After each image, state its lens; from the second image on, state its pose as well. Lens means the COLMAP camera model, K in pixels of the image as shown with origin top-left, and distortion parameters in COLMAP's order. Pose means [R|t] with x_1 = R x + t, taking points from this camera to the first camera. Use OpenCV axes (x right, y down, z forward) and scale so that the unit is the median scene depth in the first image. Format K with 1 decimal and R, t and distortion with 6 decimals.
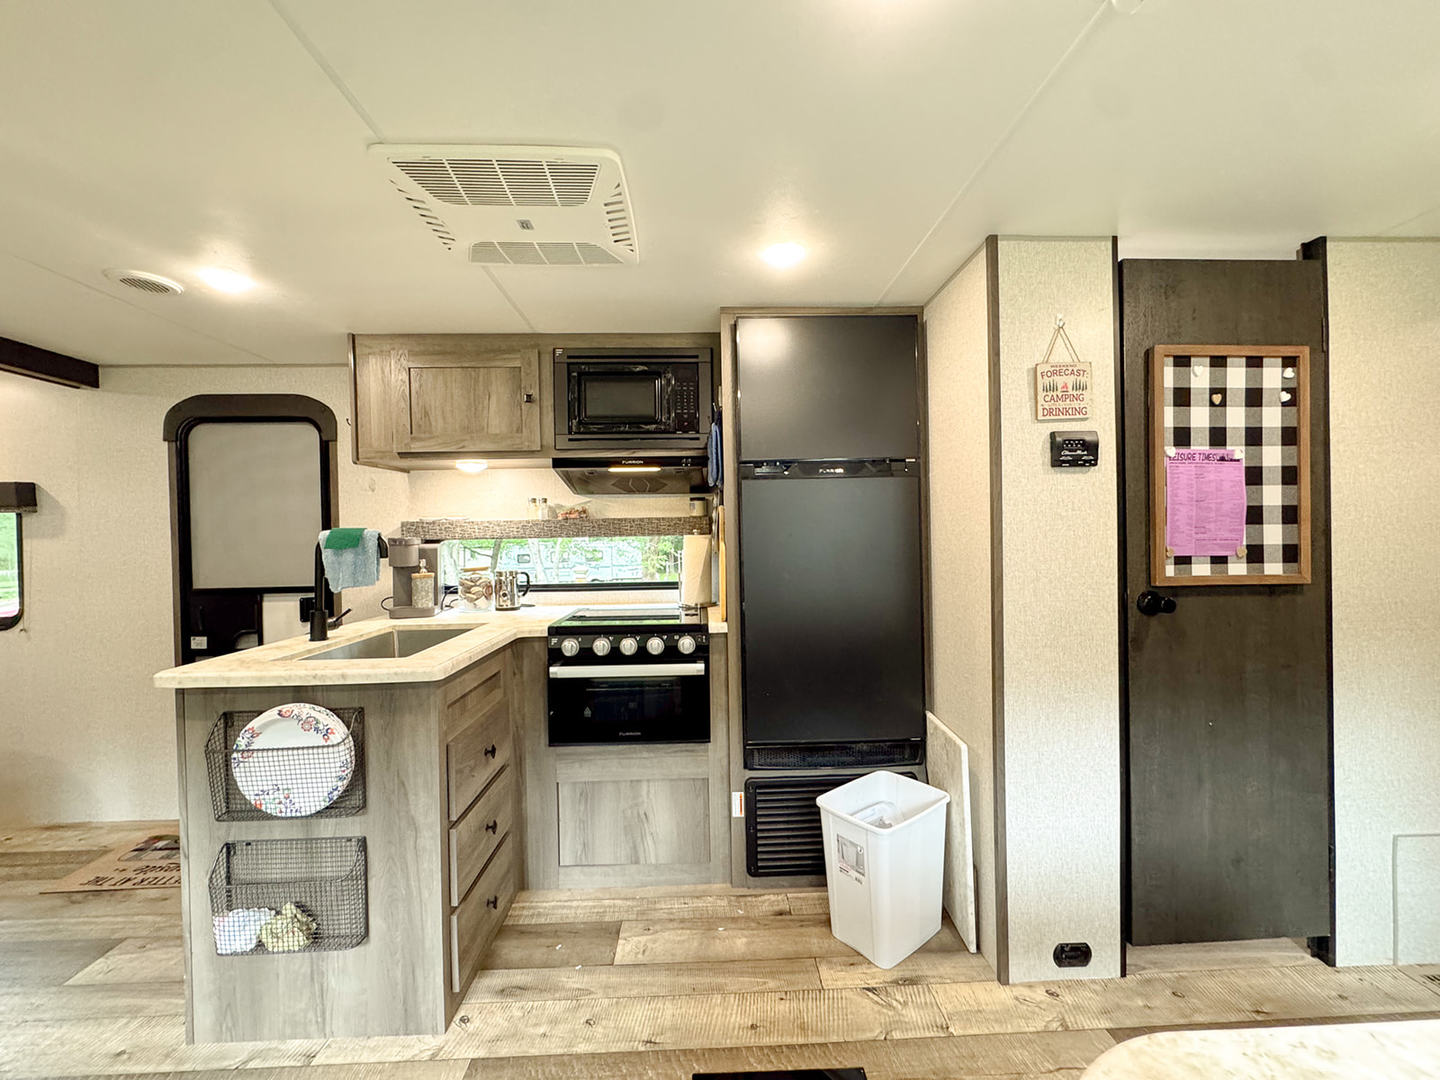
lens RADIAL K [[580.0, 0, 720.0], [0, 580.0, 540.0], [0, 0, 1]] dist [-0.000665, -0.000243]
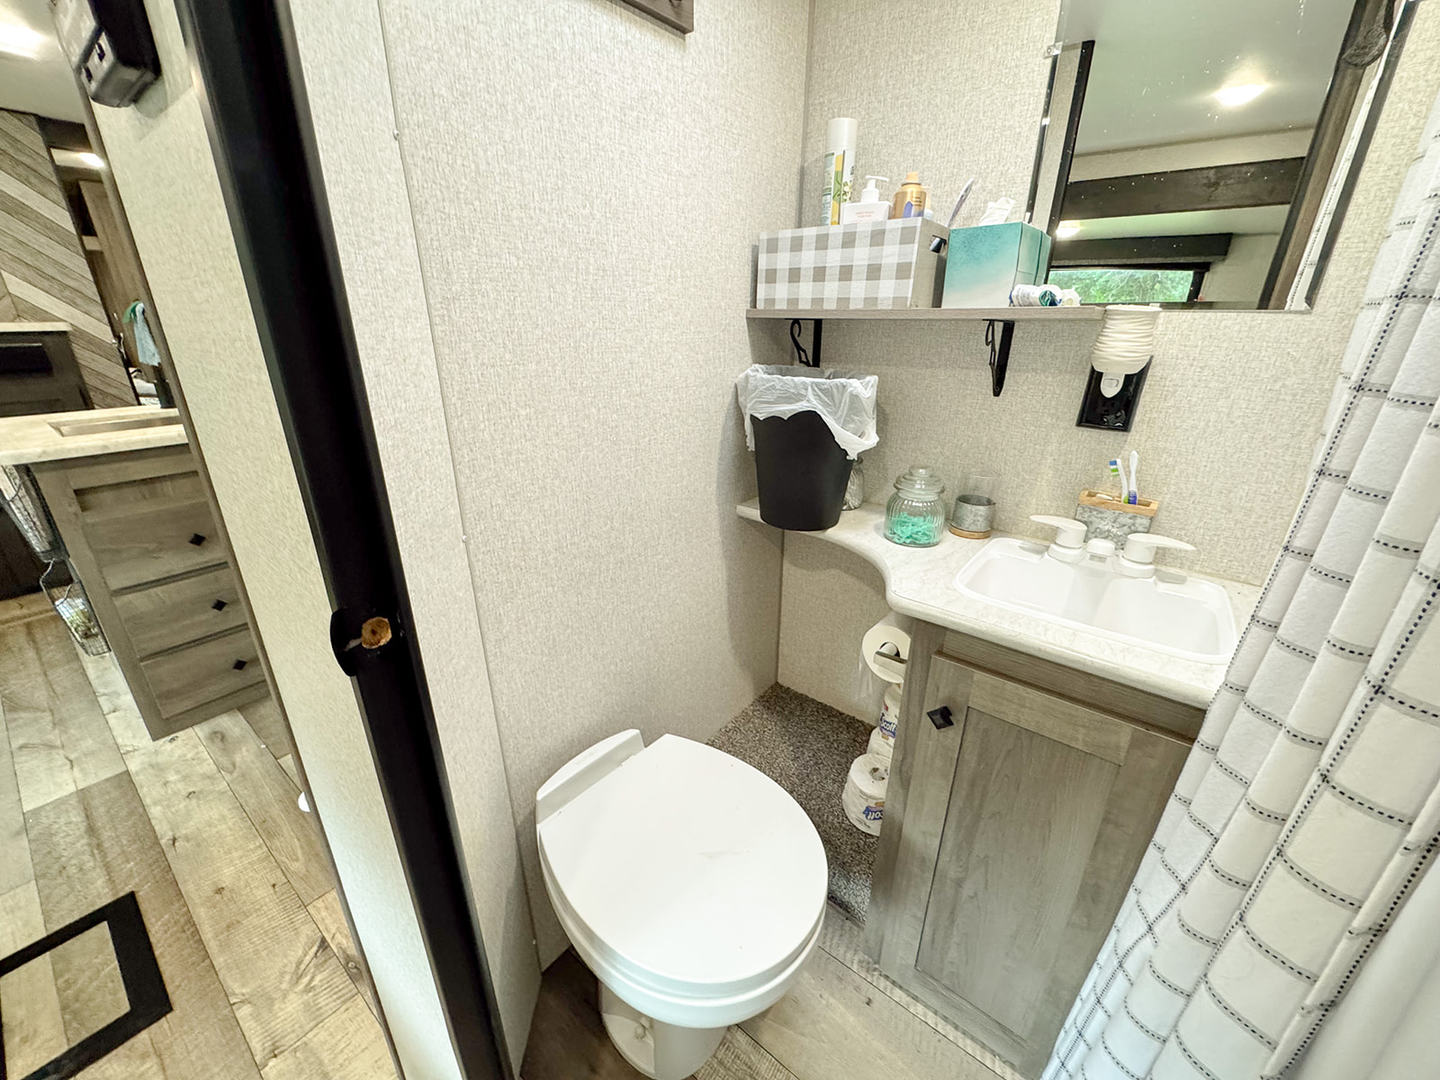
lens RADIAL K [[580.0, 0, 720.0], [0, 580.0, 540.0], [0, 0, 1]] dist [-0.000665, -0.000243]
pose [[0.763960, 0.260840, -0.590193, 0.842199], [-0.025962, 0.926338, 0.375797, -0.038840], [0.644742, -0.271771, 0.714457, 0.791140]]
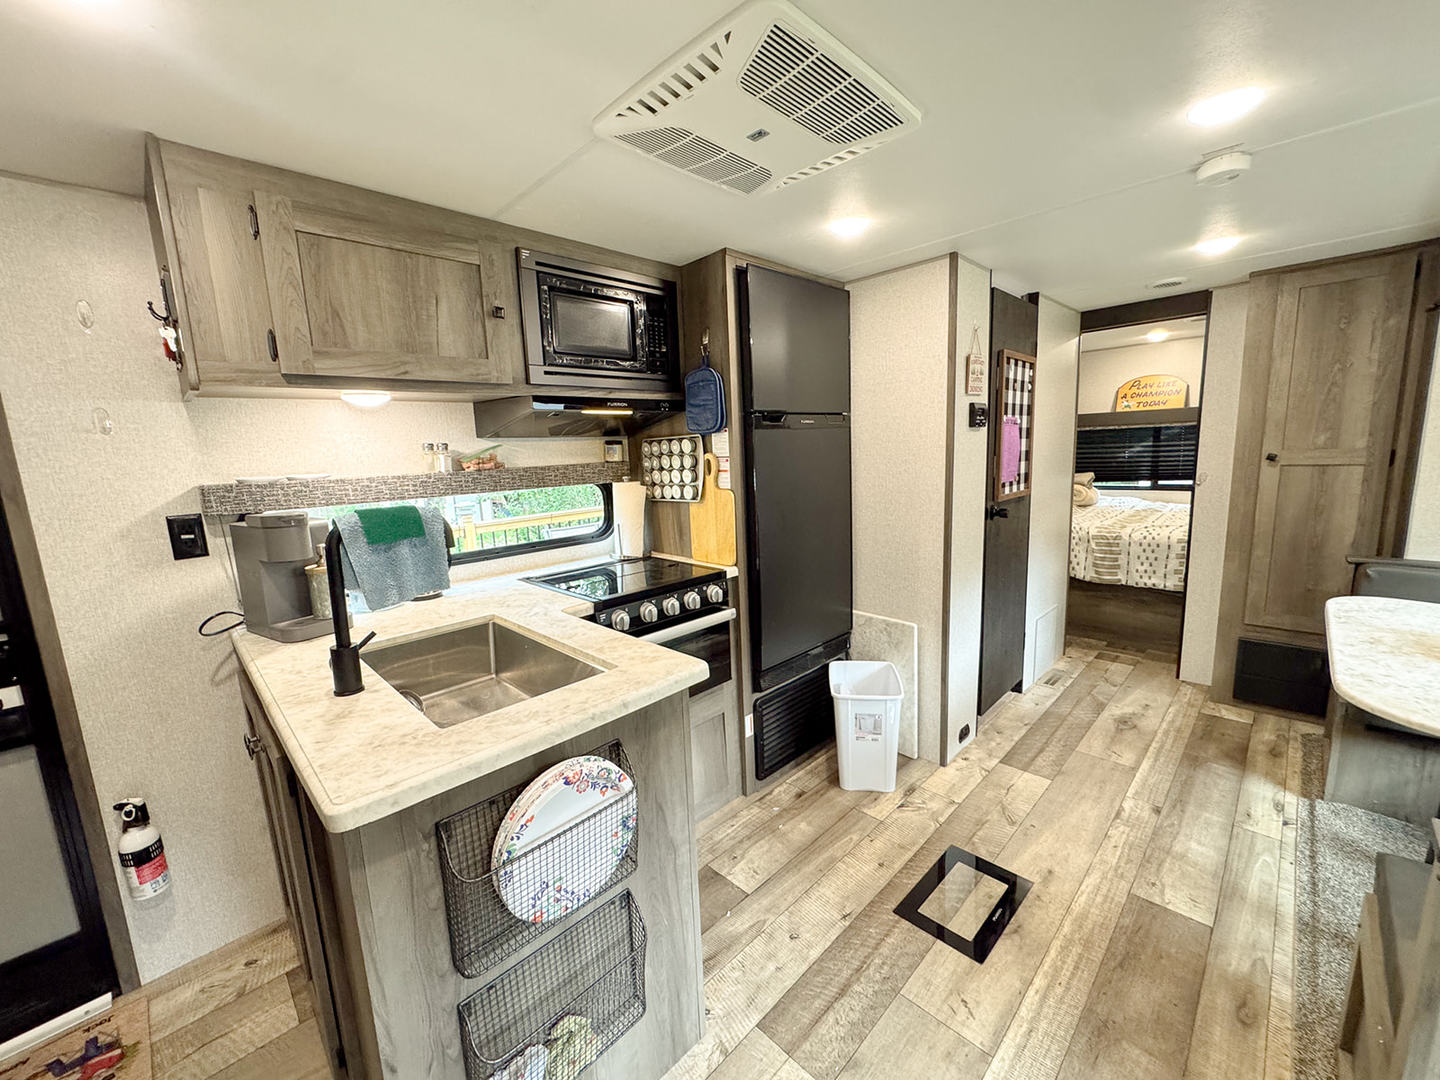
lens RADIAL K [[580.0, 0, 720.0], [0, 580.0, 540.0], [0, 0, 1]] dist [-0.000665, -0.000243]
pose [[0.732152, -0.122501, 0.670035, -0.776039], [0.033417, 0.988970, 0.144296, -0.062441], [-0.680321, -0.083256, 0.728170, 0.283208]]
